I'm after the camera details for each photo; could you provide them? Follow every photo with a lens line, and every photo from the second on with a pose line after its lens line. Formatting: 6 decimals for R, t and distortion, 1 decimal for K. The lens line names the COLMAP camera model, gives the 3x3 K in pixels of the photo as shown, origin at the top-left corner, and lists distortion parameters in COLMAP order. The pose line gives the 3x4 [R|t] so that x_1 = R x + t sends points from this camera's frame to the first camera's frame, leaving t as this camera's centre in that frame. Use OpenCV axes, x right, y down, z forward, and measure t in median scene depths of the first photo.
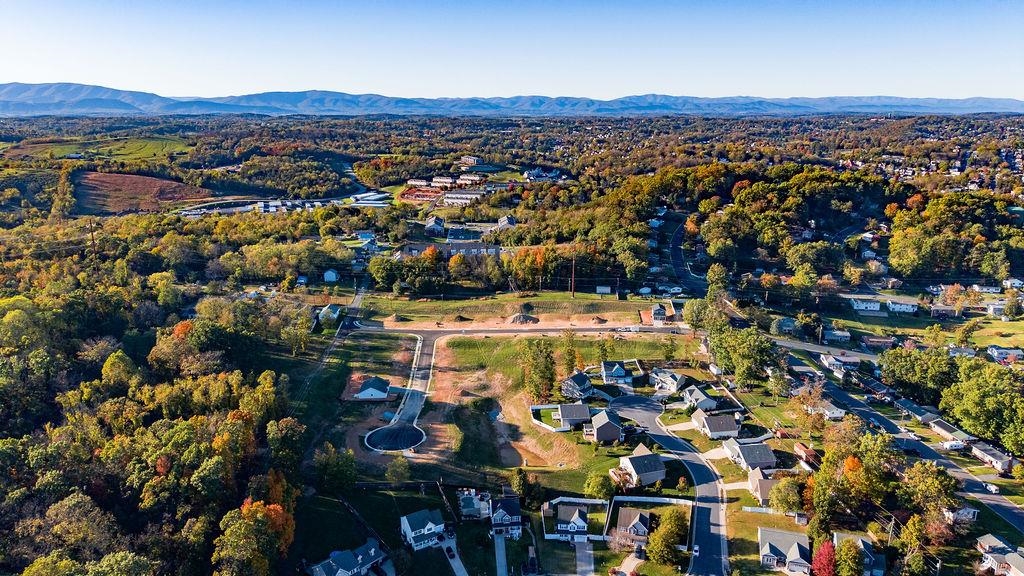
lens RADIAL K [[667.0, 0, 513.7], [0, 667.0, 296.1], [0, 0, 1]] dist [0.054124, -0.086622]
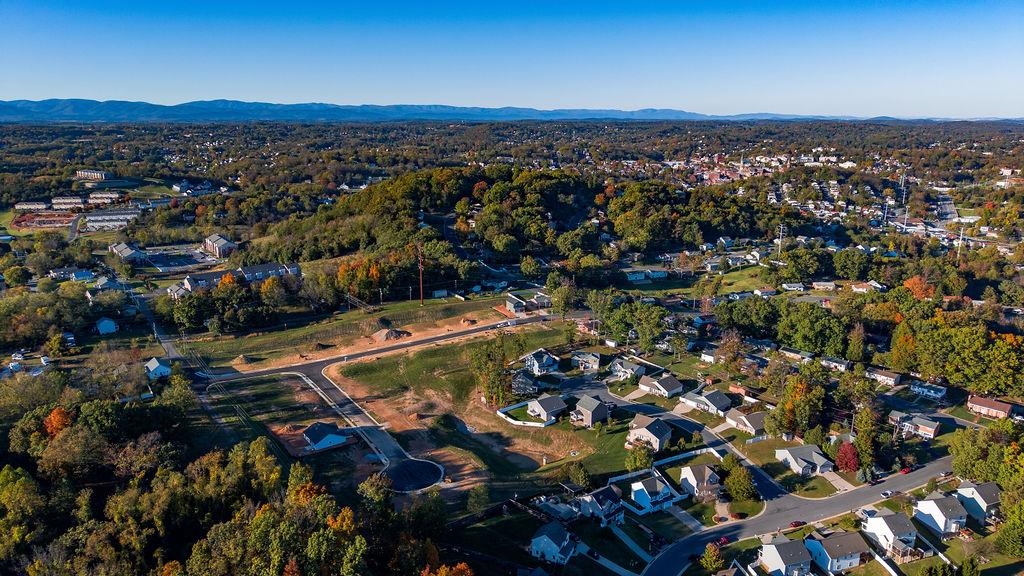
lens RADIAL K [[665.5, 0, 512.0], [0, 665.5, 288.0], [0, 0, 1]] dist [0.067309, -0.087614]
pose [[0.835967, -0.134797, 0.531967, -0.276353], [0.145696, 0.989092, 0.021673, -0.021297], [-0.529086, 0.059388, 0.846488, 0.077515]]
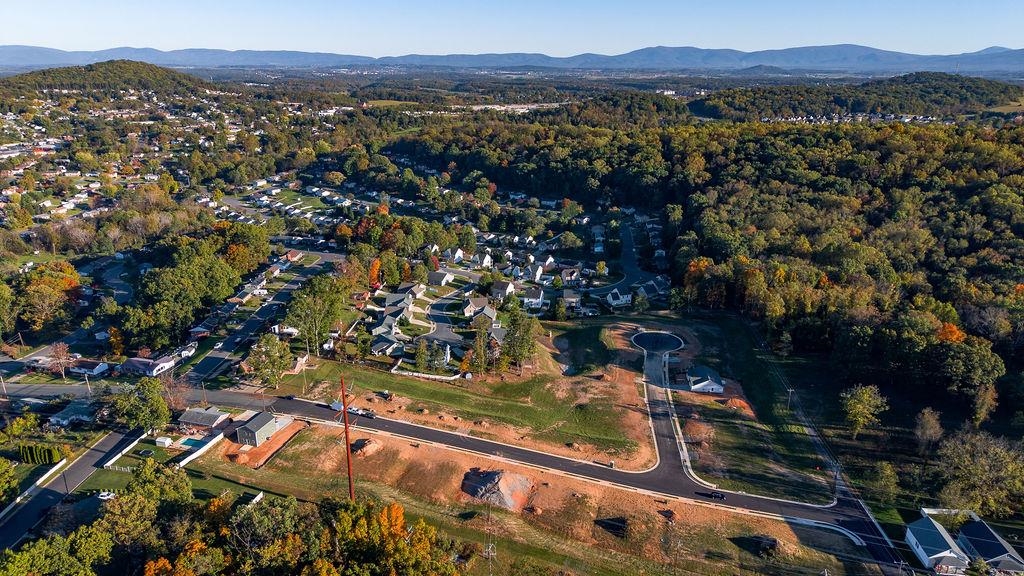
lens RADIAL K [[667.0, 0, 513.7], [0, 667.0, 296.1], [0, 0, 1]] dist [0.054124, -0.086622]
pose [[-0.985011, -0.055066, 0.163466, -0.061419], [0.045487, 0.831209, 0.554097, -0.282373], [-0.166386, 0.553227, -0.816245, 1.064541]]
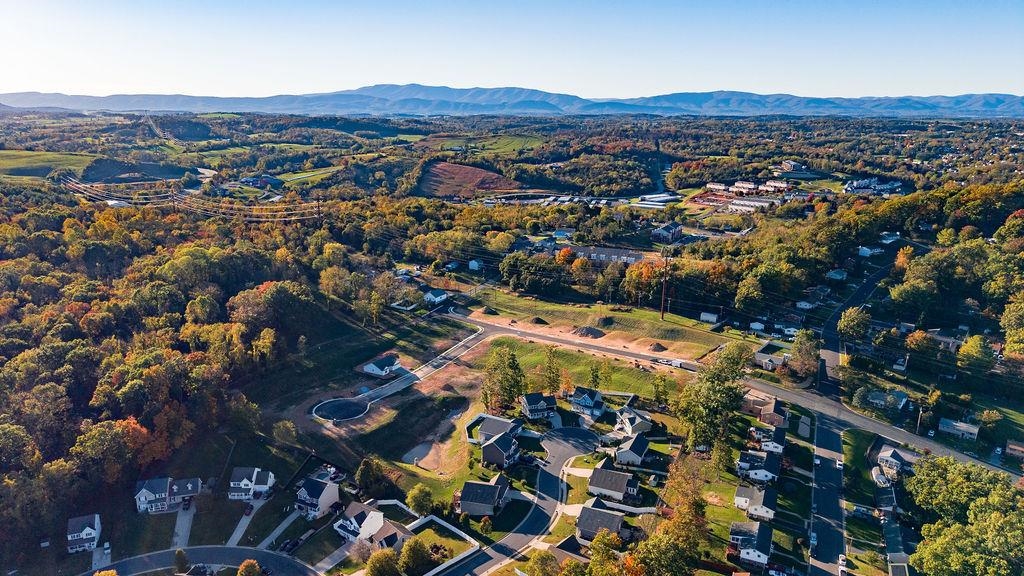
lens RADIAL K [[667.0, 0, 513.7], [0, 667.0, 296.1], [0, 0, 1]] dist [0.054124, -0.086622]
pose [[0.846770, 0.143731, -0.512174, 0.324024], [-0.144062, 0.988788, 0.039307, -0.030146], [0.512081, 0.040501, 0.857982, 0.105919]]
